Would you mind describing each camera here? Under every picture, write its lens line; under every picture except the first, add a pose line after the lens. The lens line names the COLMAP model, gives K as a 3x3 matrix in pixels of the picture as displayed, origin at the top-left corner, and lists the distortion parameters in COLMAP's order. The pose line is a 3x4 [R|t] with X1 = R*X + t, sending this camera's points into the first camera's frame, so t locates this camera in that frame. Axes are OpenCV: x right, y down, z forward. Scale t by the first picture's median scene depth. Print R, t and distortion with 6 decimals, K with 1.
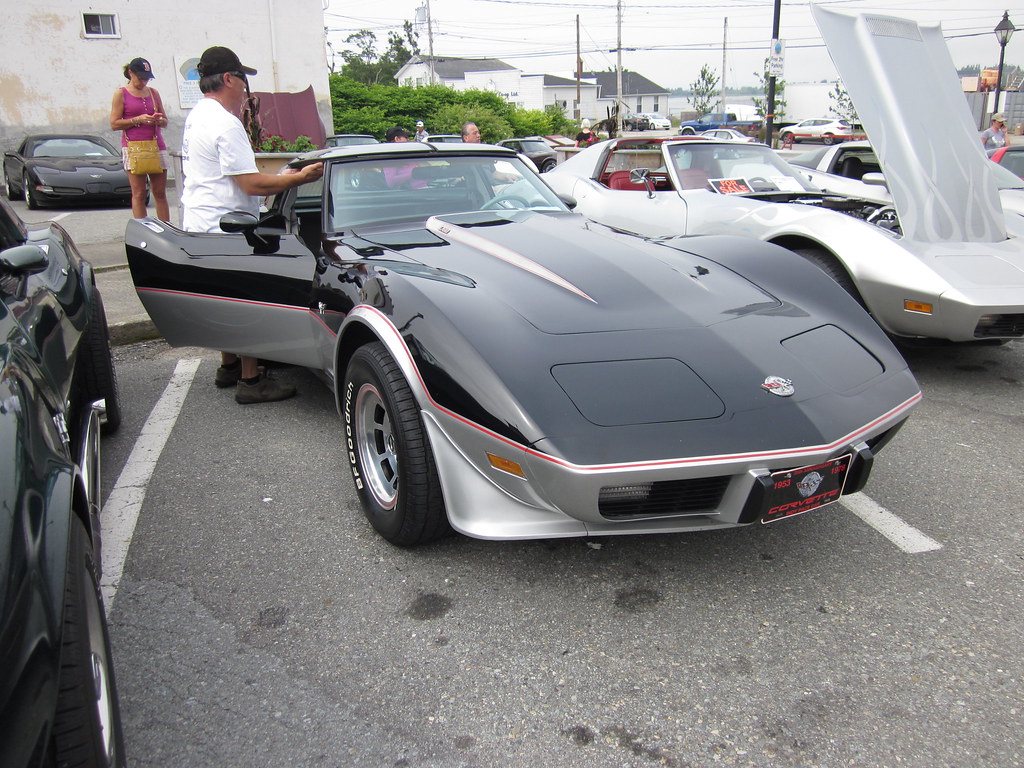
lens RADIAL K [[843.1, 0, 510.7], [0, 843.1, 386.5], [0, 0, 1]] dist [-0.047665, 0.016204]
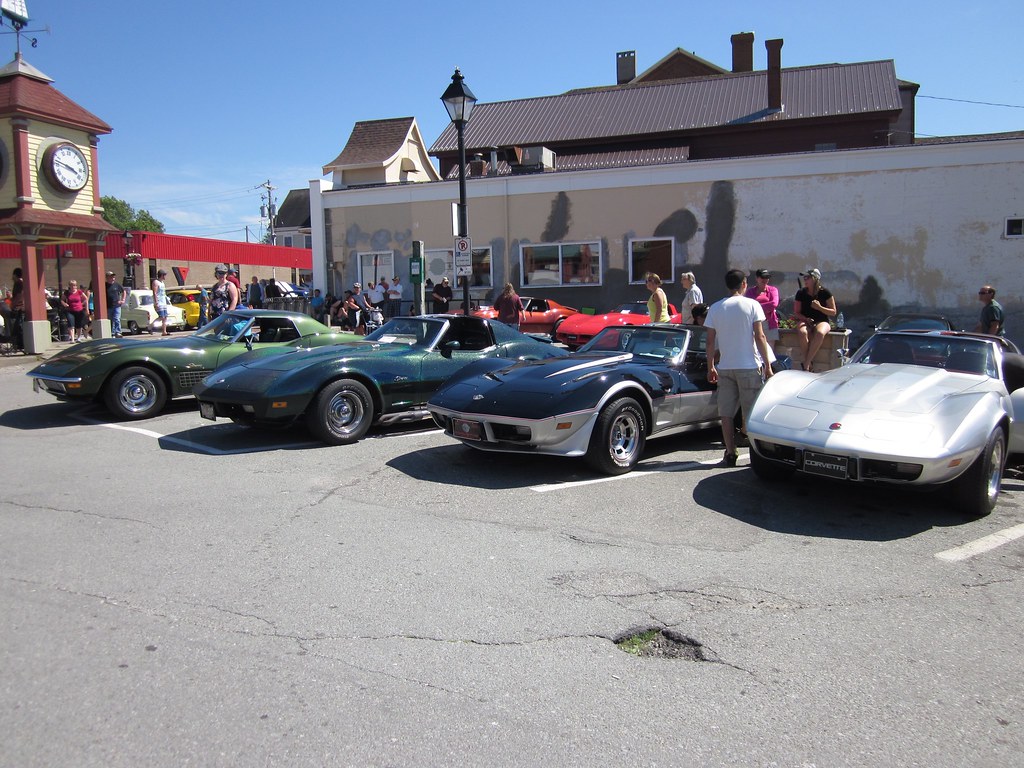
lens RADIAL K [[843.1, 0, 511.8], [0, 843.1, 382.6], [0, 0, 1]] dist [-0.047665, 0.016204]
pose [[0.329080, 0.102825, -0.938687, 0.134786], [-0.302429, 0.953171, -0.001612, -0.001385], [0.894563, 0.284417, 0.344766, 0.001761]]
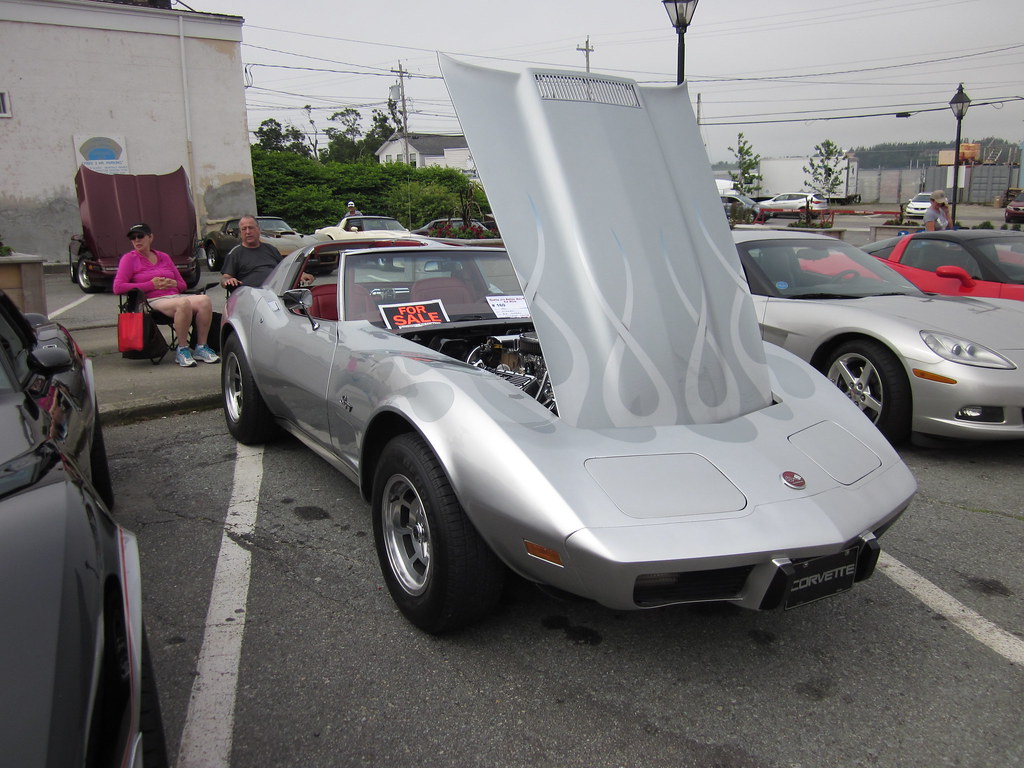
lens RADIAL K [[843.1, 0, 510.9], [0, 843.1, 386.5], [0, 0, 1]] dist [-0.047665, 0.016204]
pose [[0.999993, -0.003542, -0.001472, 0.034483], [0.003409, 0.996602, -0.082294, -0.011991], [0.001758, 0.082289, 0.996607, 0.029993]]
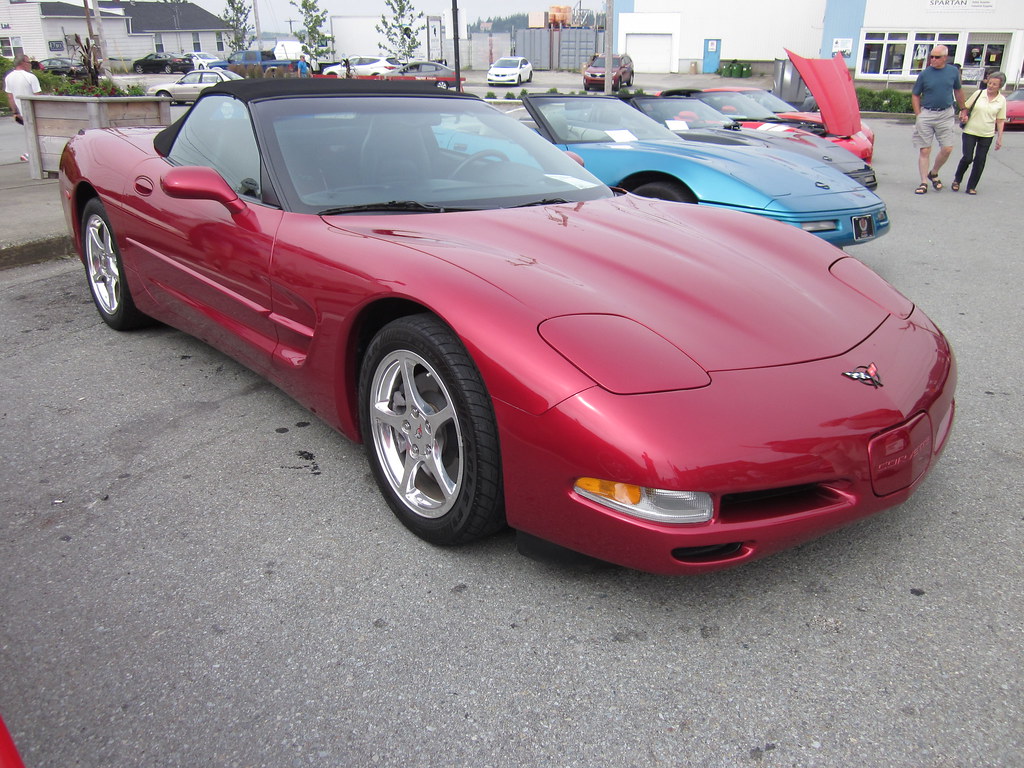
lens RADIAL K [[843.1, 0, 510.0], [0, 843.1, 380.6], [0, 0, 1]] dist [-0.047665, 0.016204]
pose [[0.923977, -0.124751, 0.361529, 0.155601], [0.104834, 0.991712, 0.074276, -0.042328], [-0.367799, -0.030729, 0.929398, 0.145510]]
